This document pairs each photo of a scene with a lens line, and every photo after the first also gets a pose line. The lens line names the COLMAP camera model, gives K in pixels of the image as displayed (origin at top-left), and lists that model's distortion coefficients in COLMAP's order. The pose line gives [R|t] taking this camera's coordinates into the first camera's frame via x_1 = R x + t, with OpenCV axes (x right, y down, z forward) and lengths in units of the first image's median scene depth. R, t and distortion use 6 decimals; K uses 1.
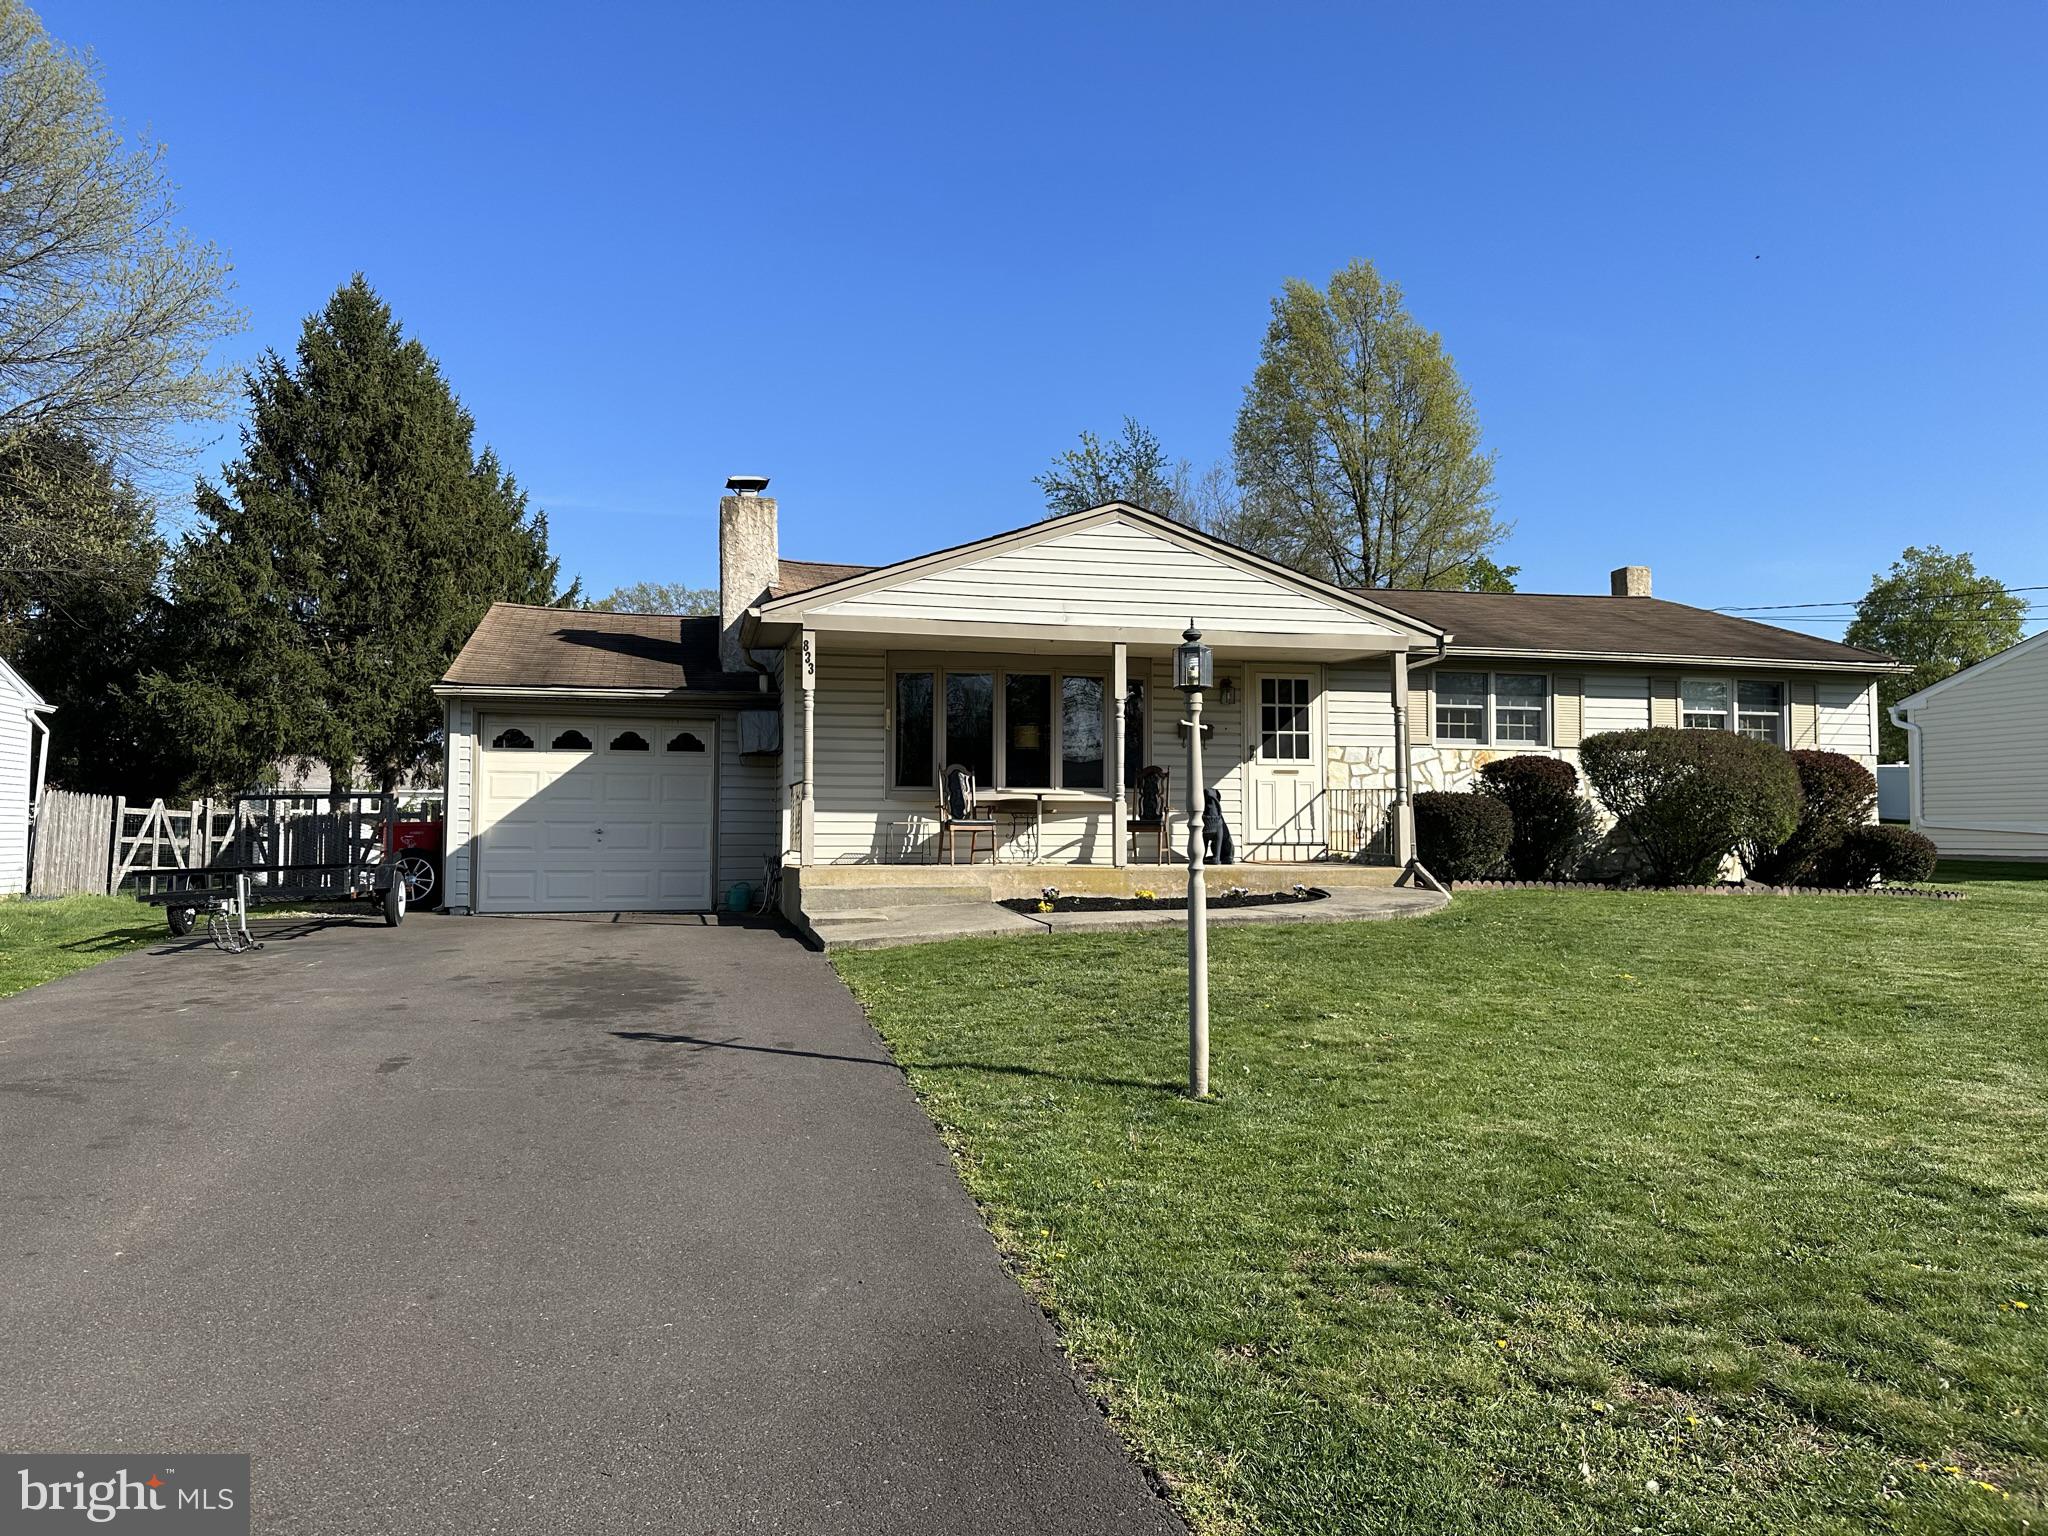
lens RADIAL K [[1428.2, 0, 1024.0], [0, 1428.2, 768.0], [0, 0, 1]] dist [0.182202, -0.000072]
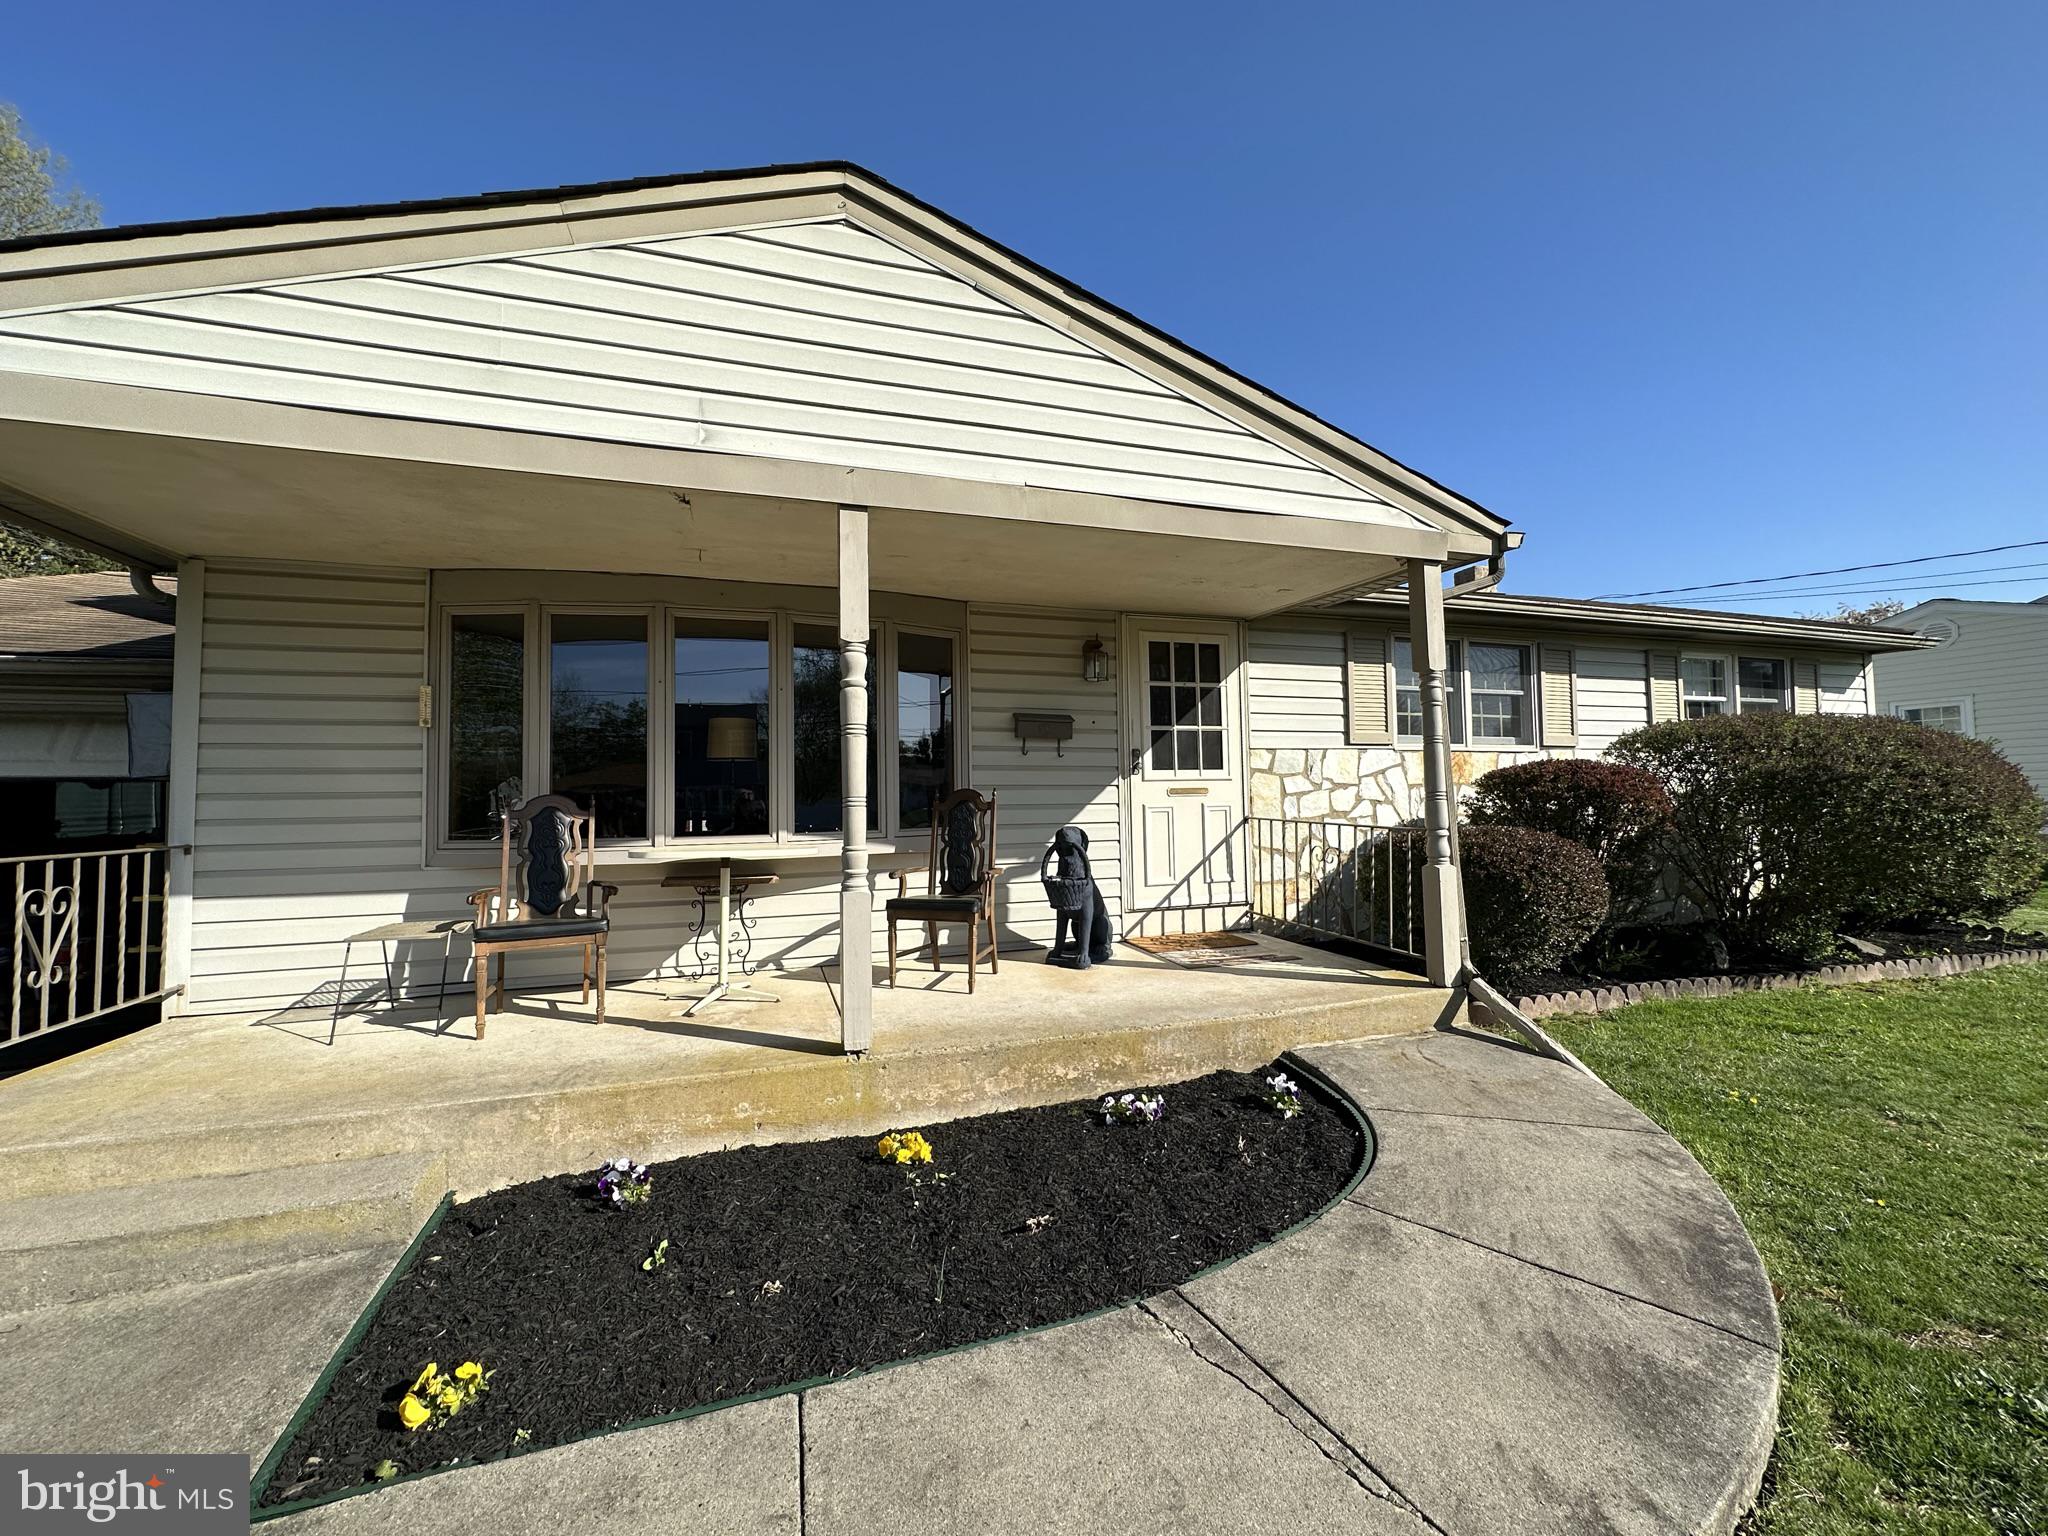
lens RADIAL K [[818.3, 0, 1024.0], [0, 818.3, 768.0], [0, 0, 1]] dist [-0.001432, -0.000108]
pose [[0.996938, -0.015125, 0.076713, 0.084316], [0.014658, 0.999870, 0.006647, -0.010664], [-0.076804, -0.005503, 0.997031, 0.654165]]
